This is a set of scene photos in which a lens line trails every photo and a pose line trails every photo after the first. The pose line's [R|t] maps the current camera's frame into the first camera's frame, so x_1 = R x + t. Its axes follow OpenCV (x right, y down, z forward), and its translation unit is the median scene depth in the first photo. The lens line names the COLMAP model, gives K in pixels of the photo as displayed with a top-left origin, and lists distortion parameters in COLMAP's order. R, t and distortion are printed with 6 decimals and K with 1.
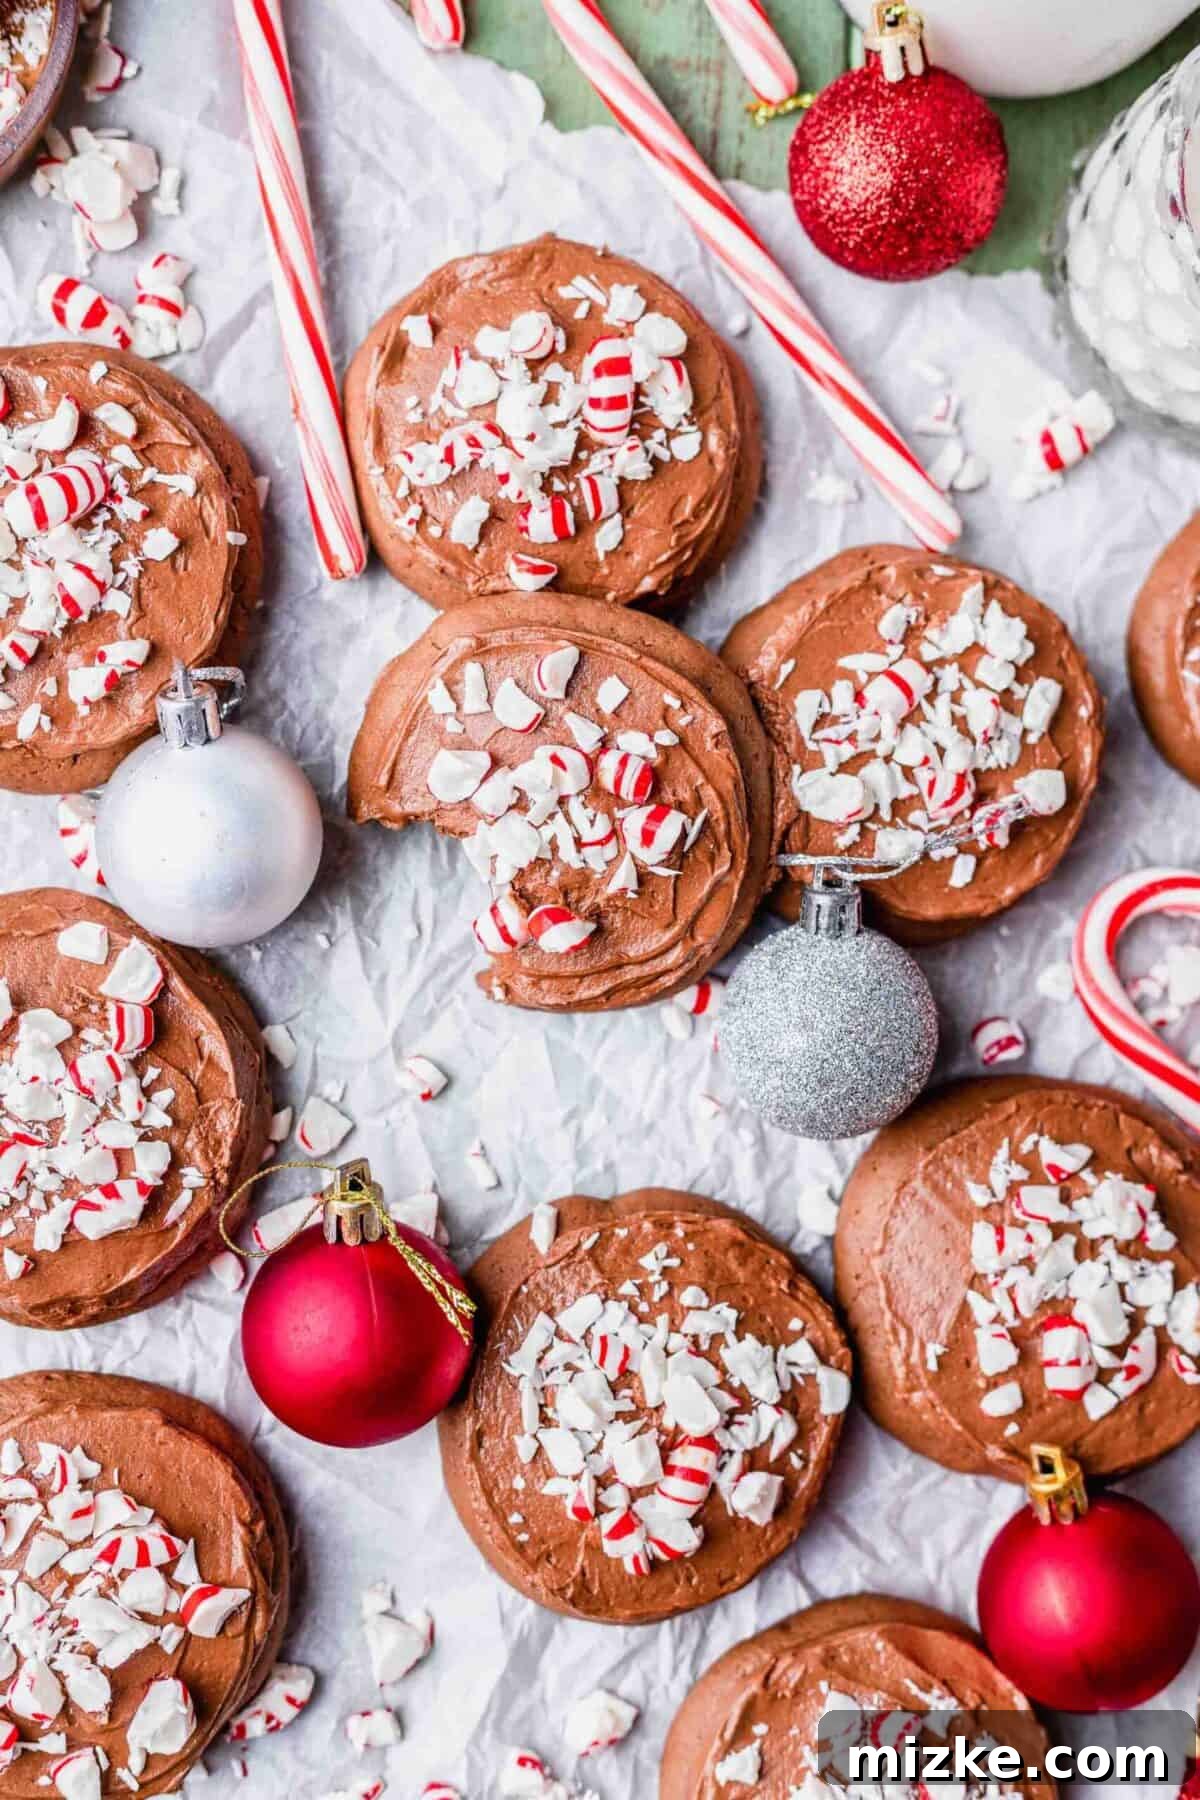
lens RADIAL K [[3061.4, 0, 648.0], [0, 3061.4, 916.0], [0, 0, 1]] dist [-0.015478, 0.000000]
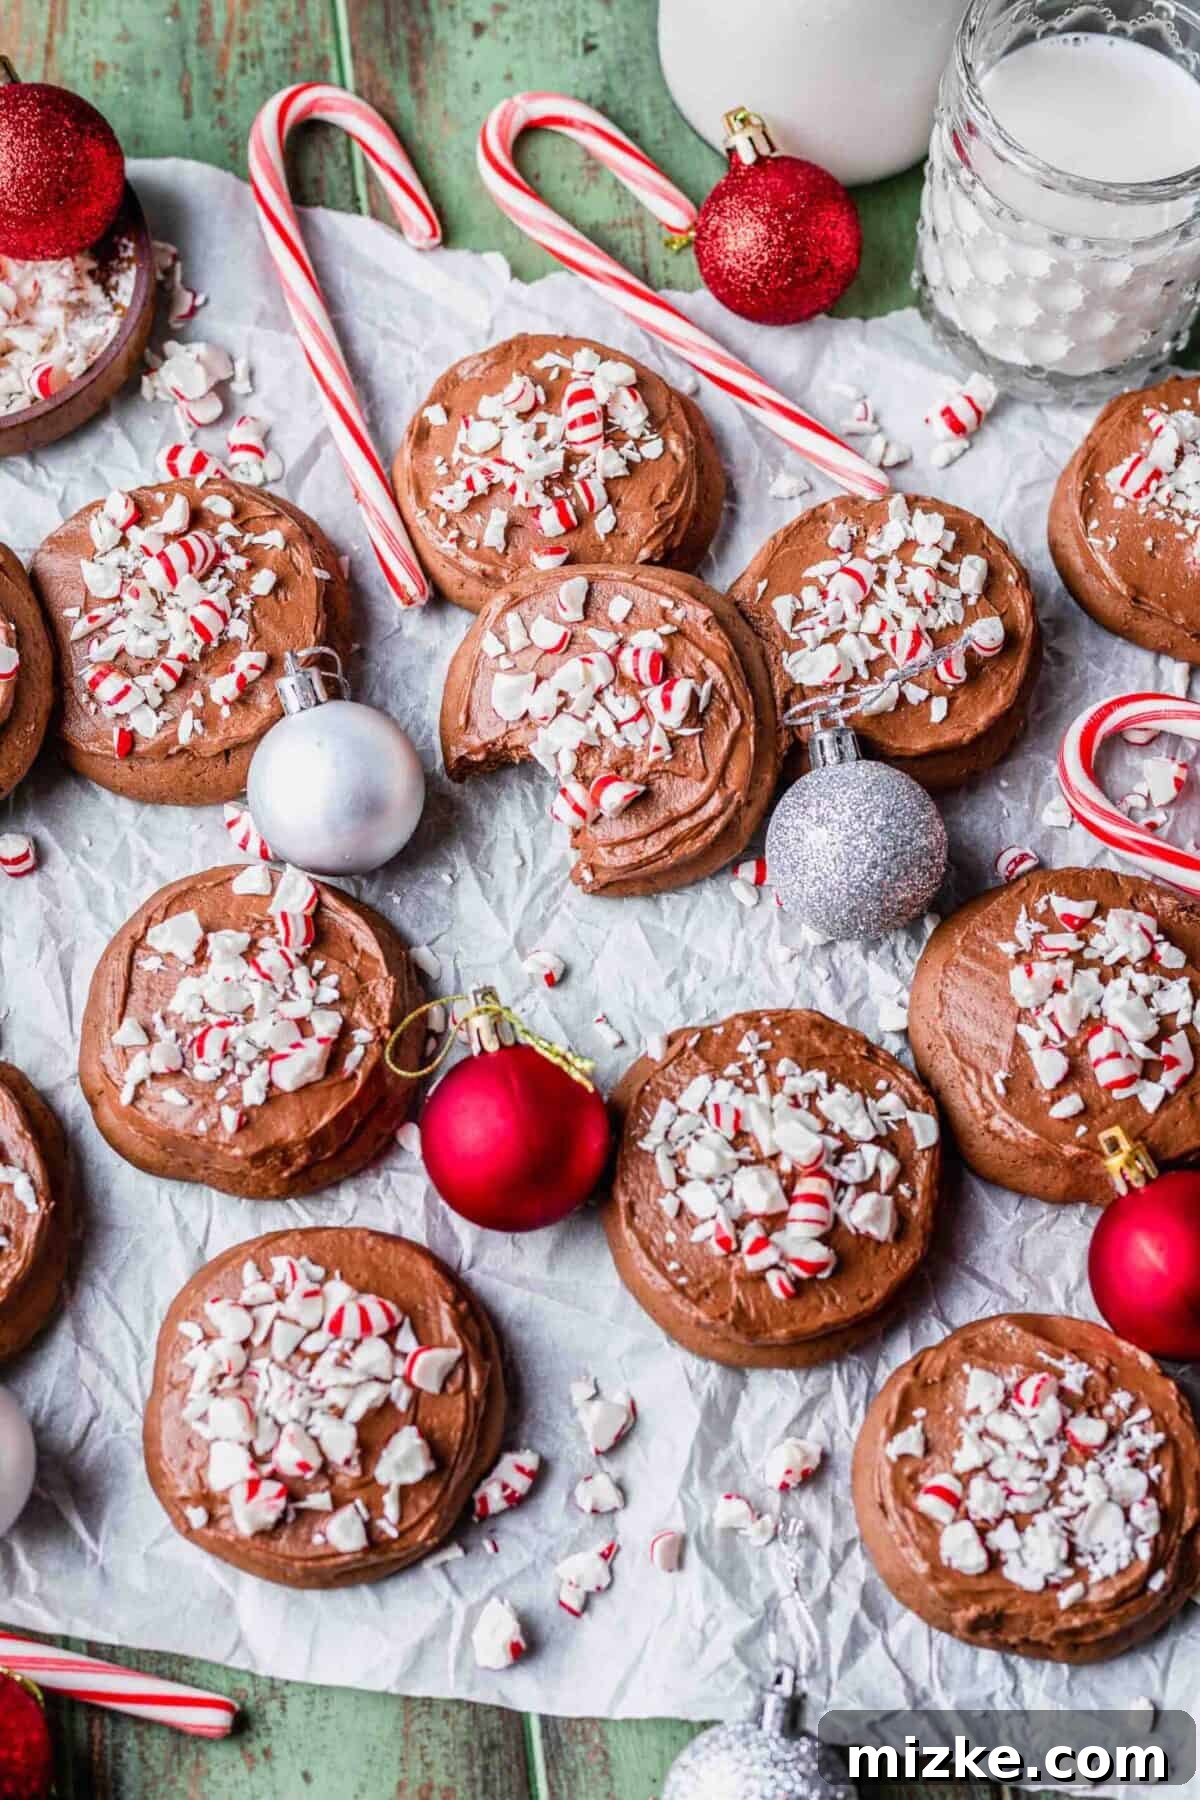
lens RADIAL K [[3257.2, 0, 597.3], [0, 3257.2, 885.8], [0, 0, 1]] dist [-0.015310, 0.000000]
pose [[0.968168, -0.225890, -0.107815, 0.097446], [0.176953, 0.922350, -0.343451, 0.488326], [0.177025, 0.313440, 0.932962, -0.229721]]
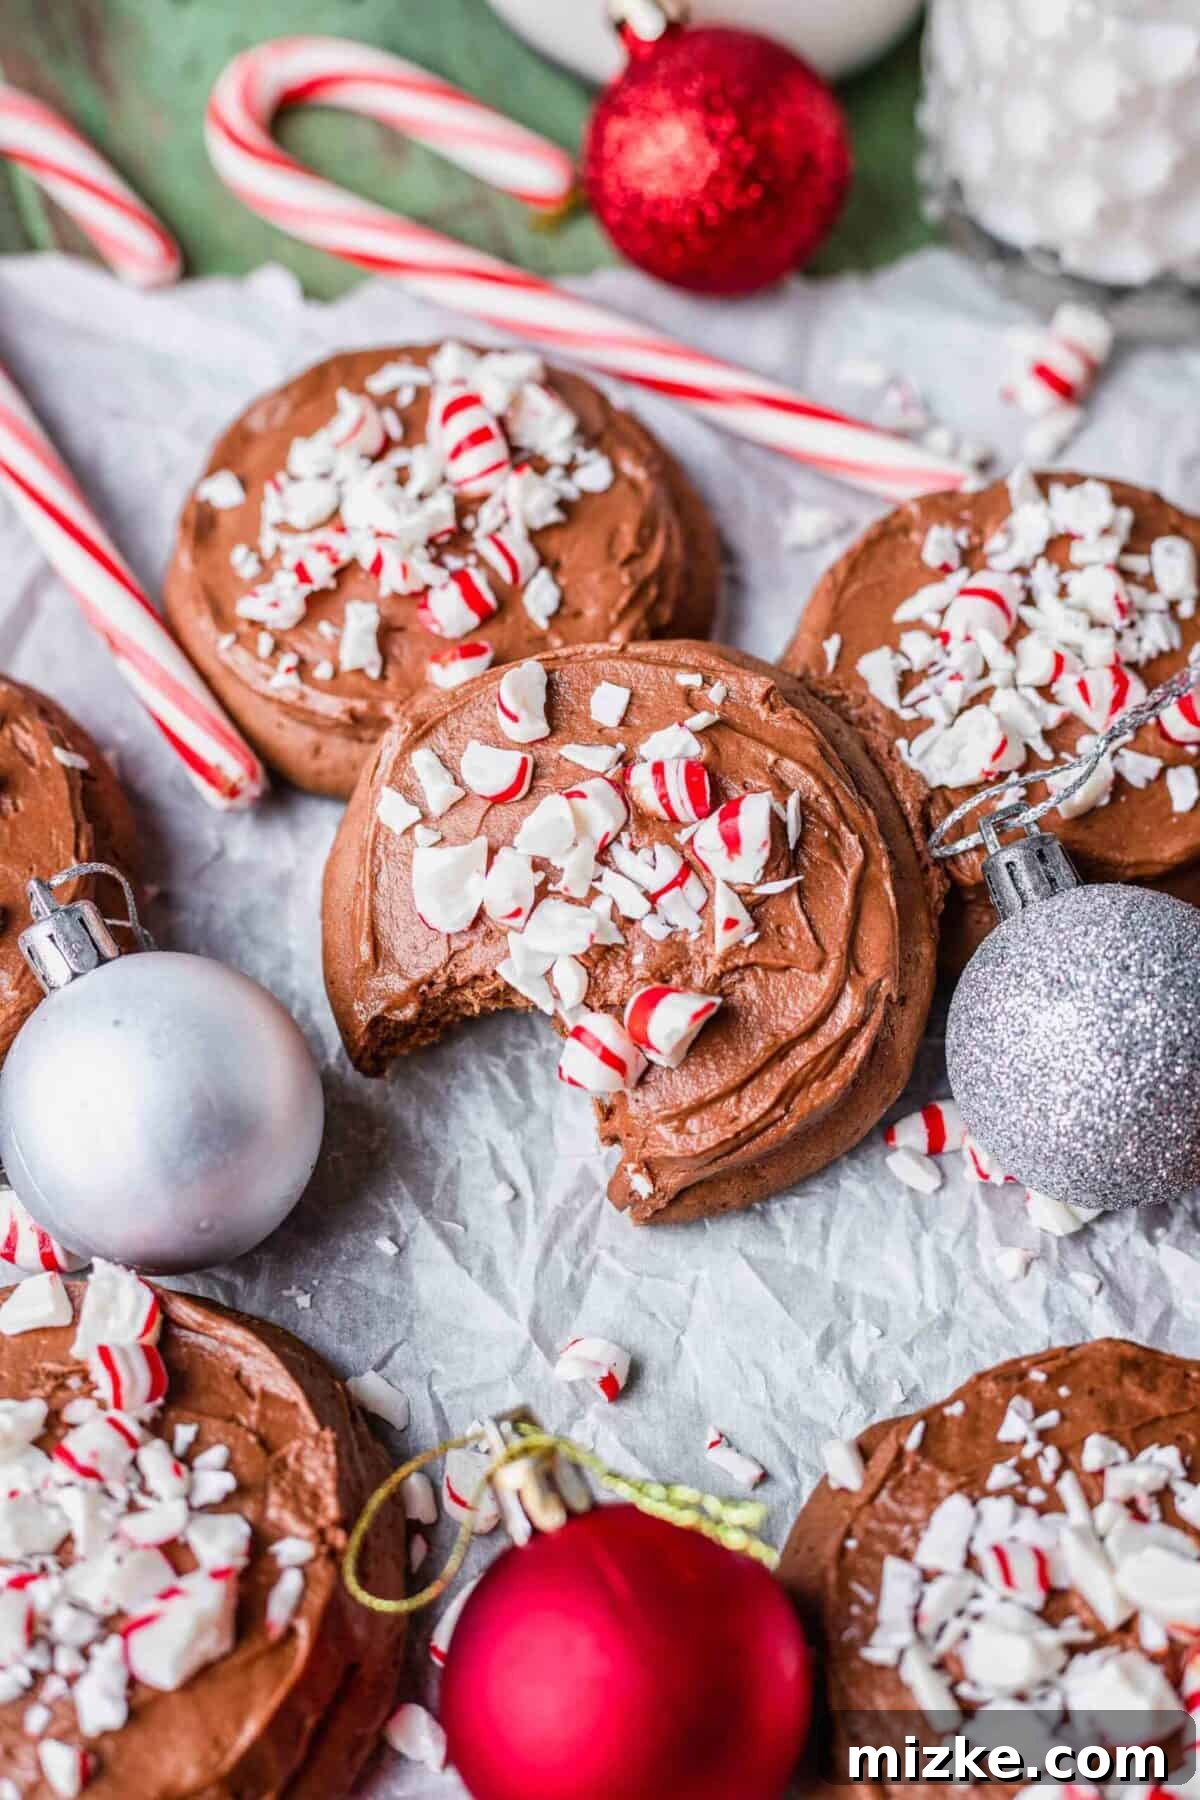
lens RADIAL K [[3061.4, 0, 615.8], [0, 3061.4, 865.3], [0, 0, 1]] dist [-0.015478, 0.000000]
pose [[0.912291, -0.407904, 0.036594, -0.050899], [0.373581, 0.792244, -0.482480, 0.298287], [0.167814, 0.453833, 0.875142, 0.377780]]
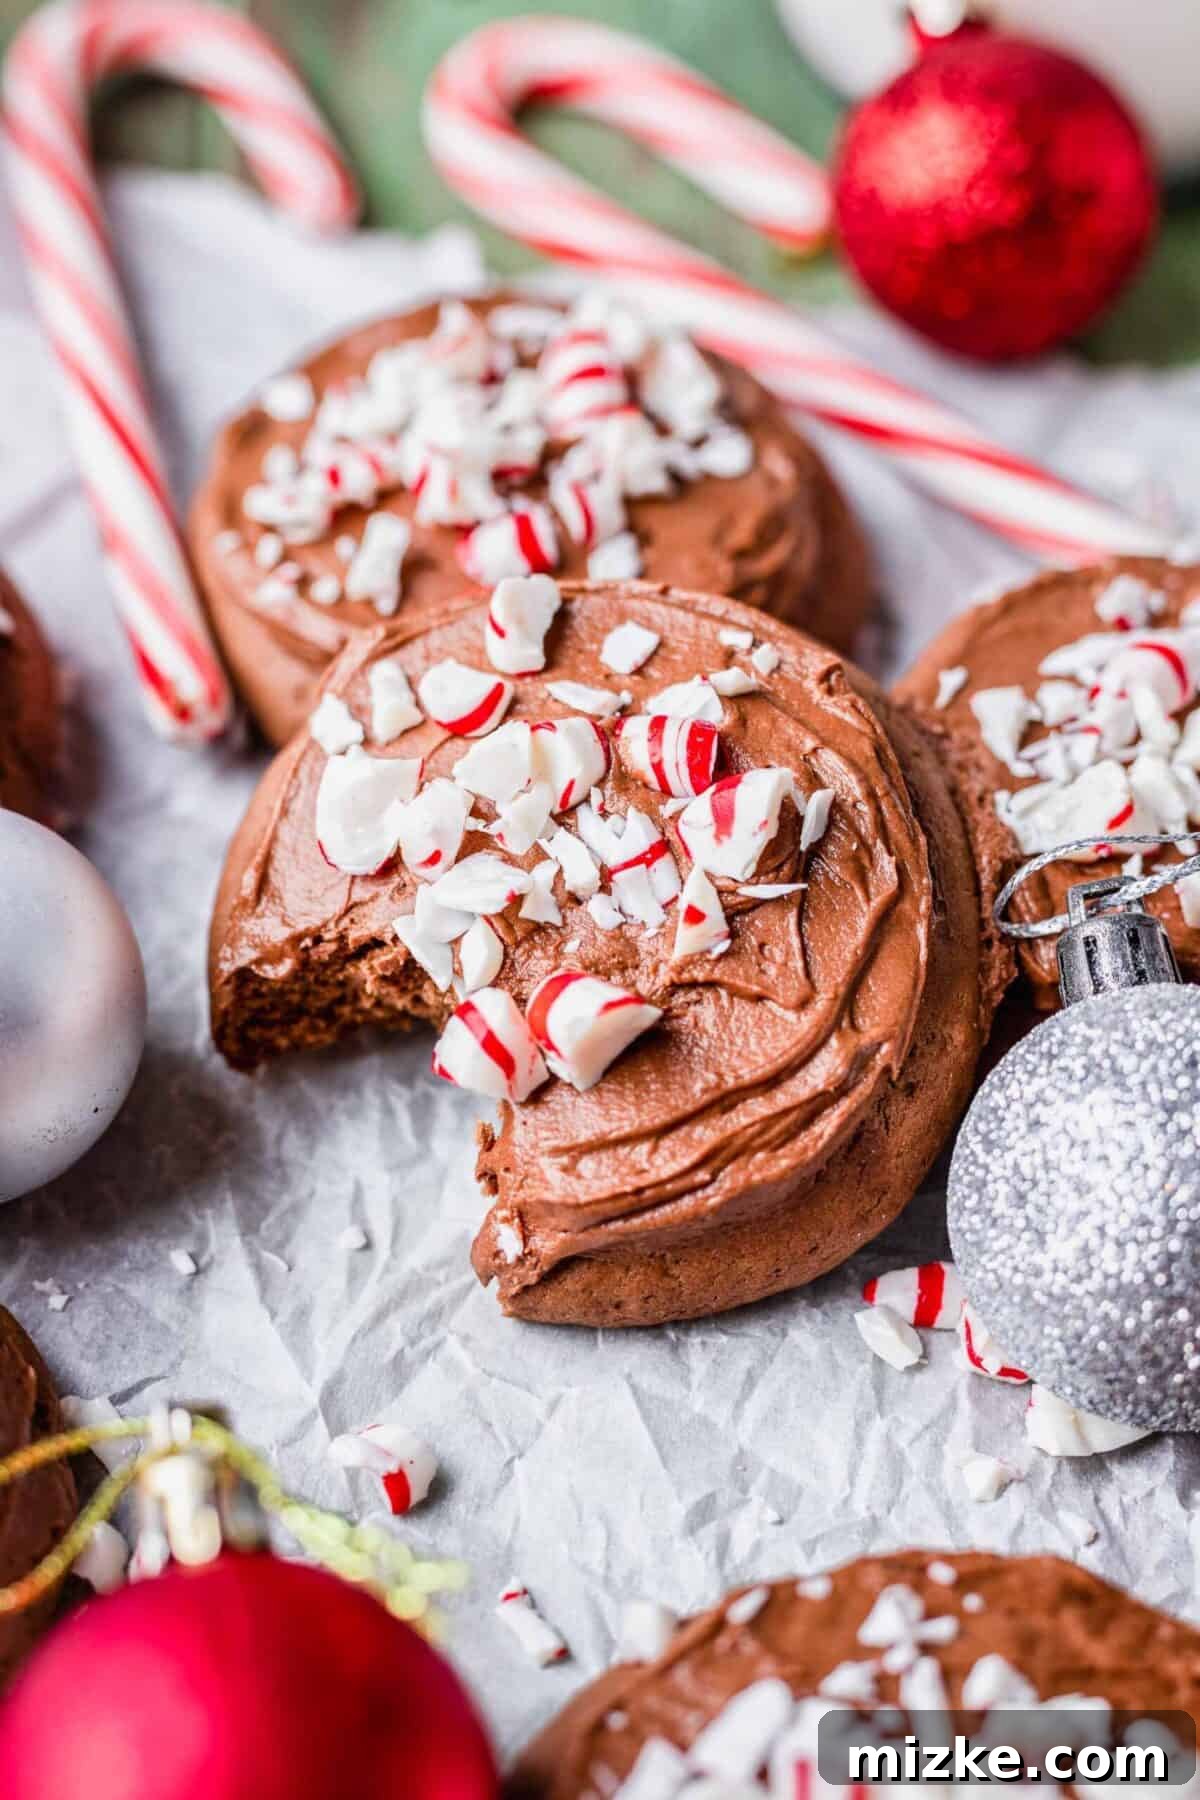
lens RADIAL K [[3257.2, 0, 568.5], [0, 3257.2, 950.7], [0, 0, 1]] dist [-0.015310, 0.000000]
pose [[0.977951, -0.196691, -0.070181, 0.008303], [0.101722, 0.742144, -0.662476, 0.353649], [0.182388, 0.640730, 0.745788, 0.574674]]
